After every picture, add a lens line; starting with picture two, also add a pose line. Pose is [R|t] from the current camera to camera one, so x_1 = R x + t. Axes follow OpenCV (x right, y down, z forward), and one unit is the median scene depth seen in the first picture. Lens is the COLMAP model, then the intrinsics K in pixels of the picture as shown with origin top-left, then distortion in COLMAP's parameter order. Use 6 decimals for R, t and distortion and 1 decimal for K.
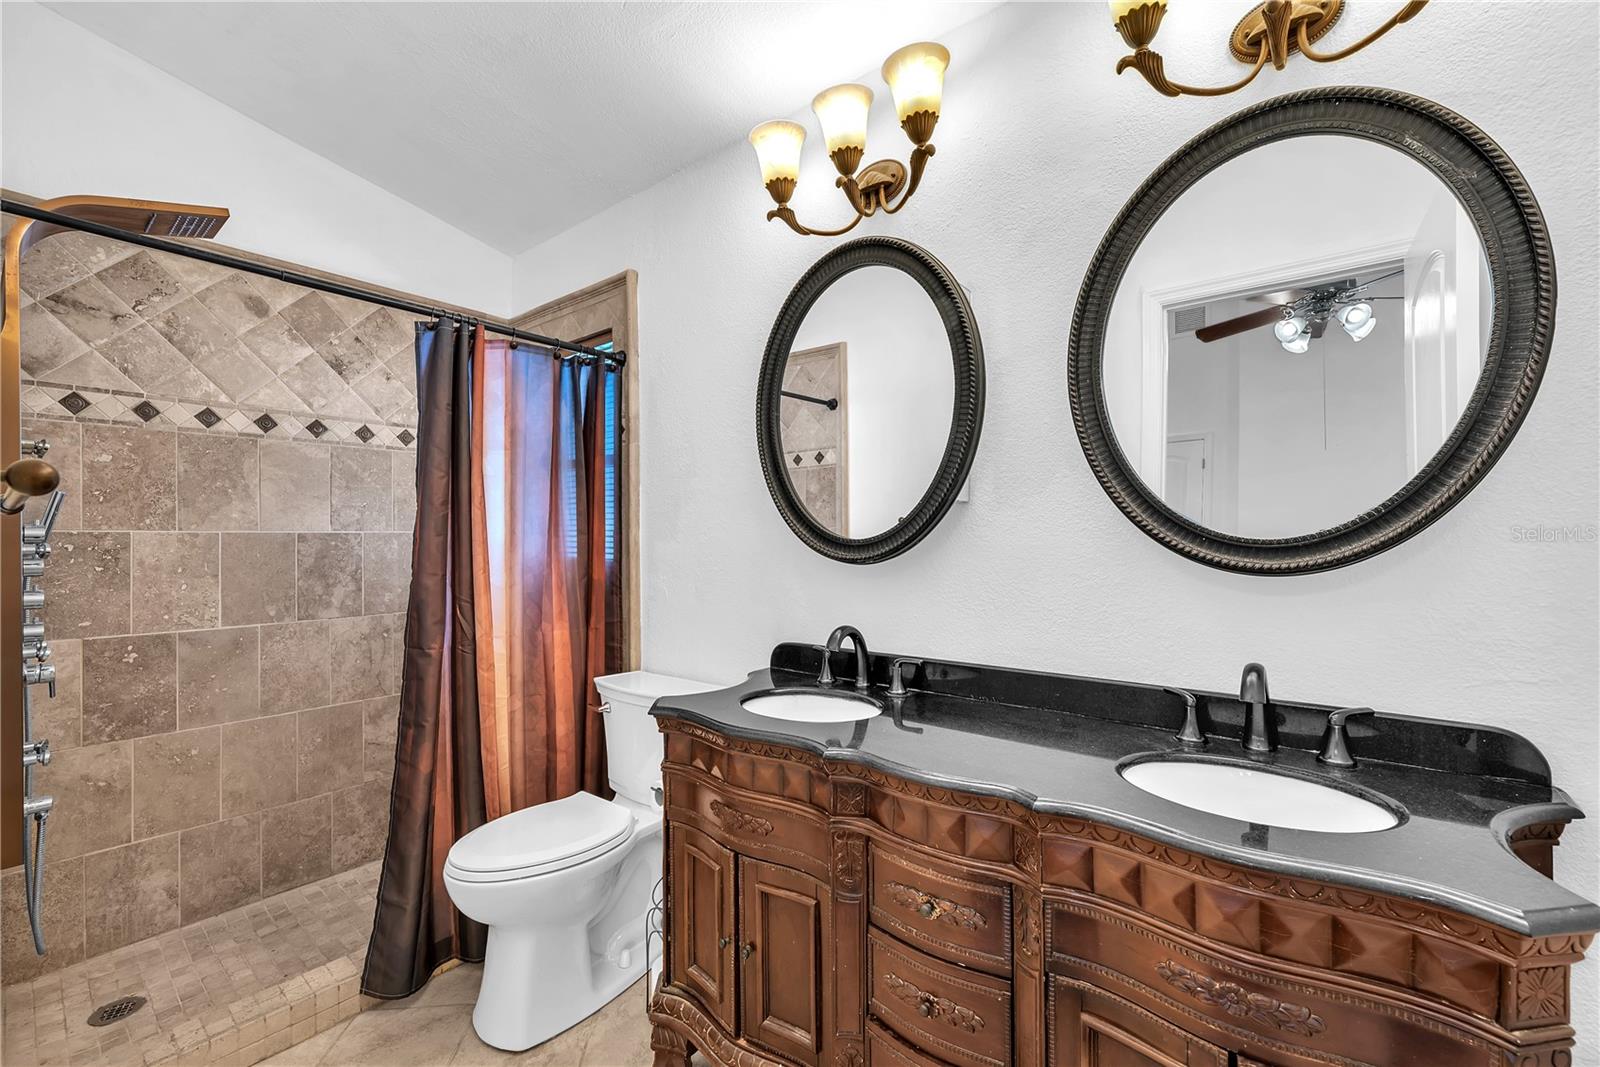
lens RADIAL K [[655.5, 0, 794.7], [0, 655.5, 540.1], [0, 0, 1]] dist [-0.006310, 0.000570]
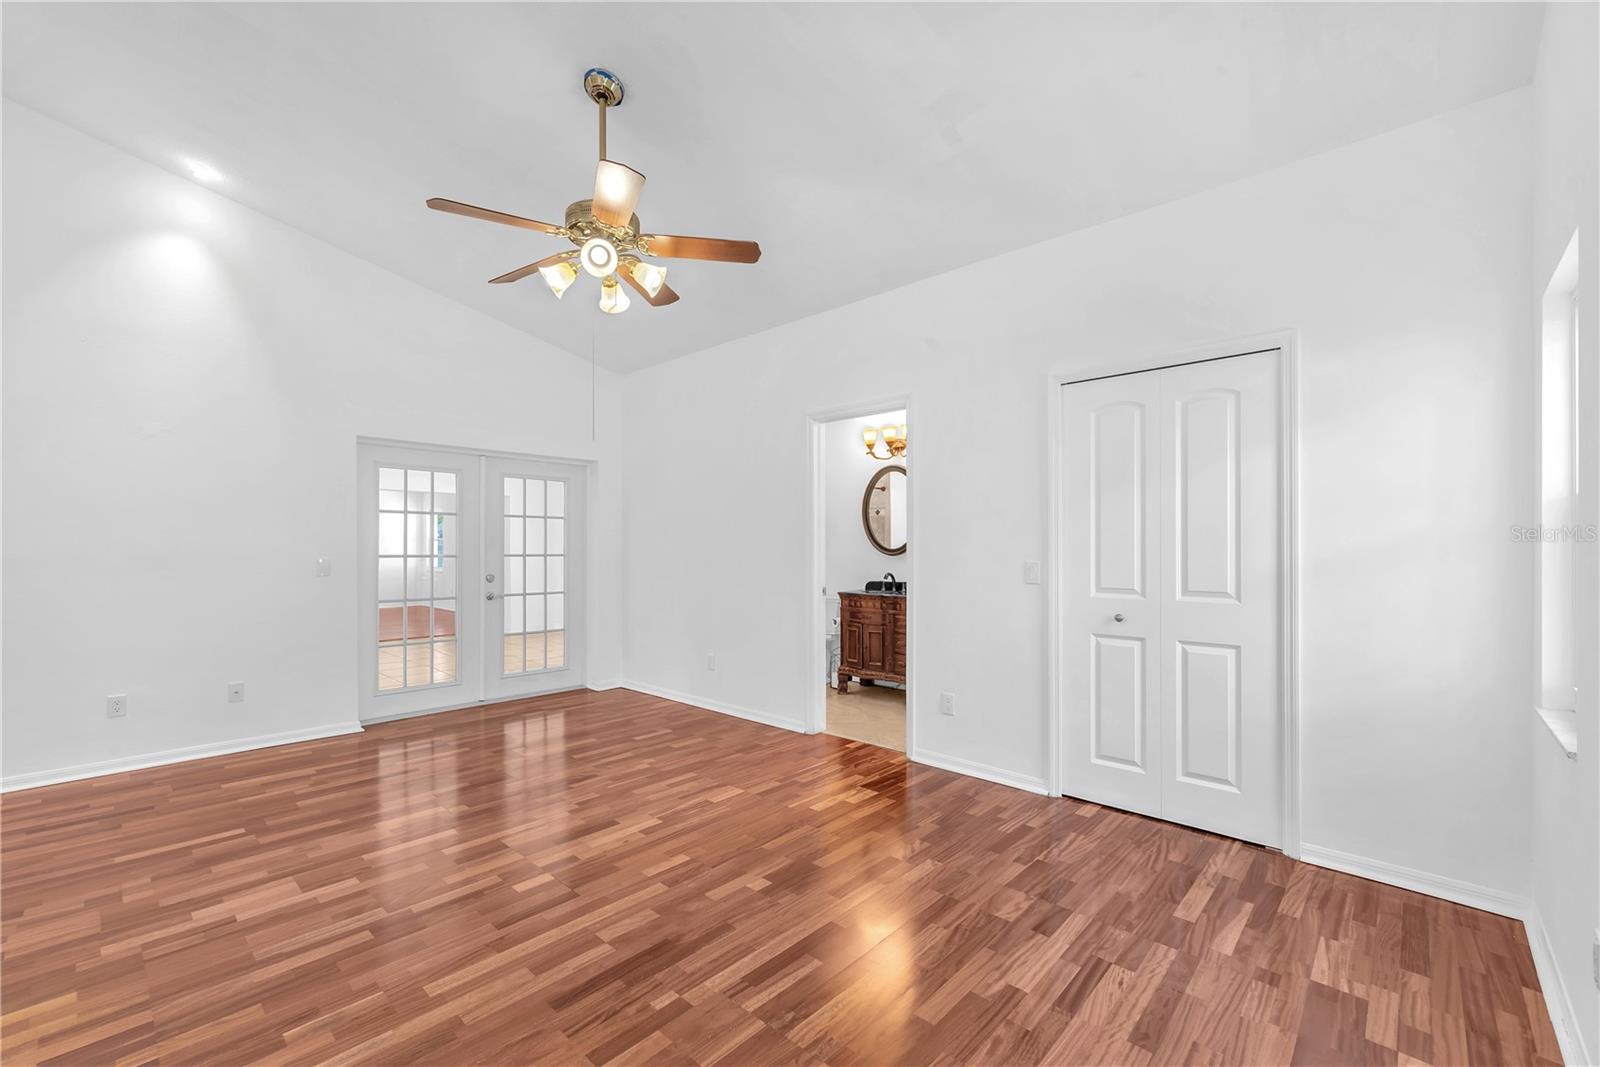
lens RADIAL K [[655.5, 0, 794.7], [0, 655.5, 540.1], [0, 0, 1]] dist [-0.006310, 0.000570]
pose [[0.998089, 0.002569, -0.061742, -0.206304], [-0.002156, 0.999975, 0.006757, -0.065069], [0.061758, -0.006611, 0.998069, -2.476257]]
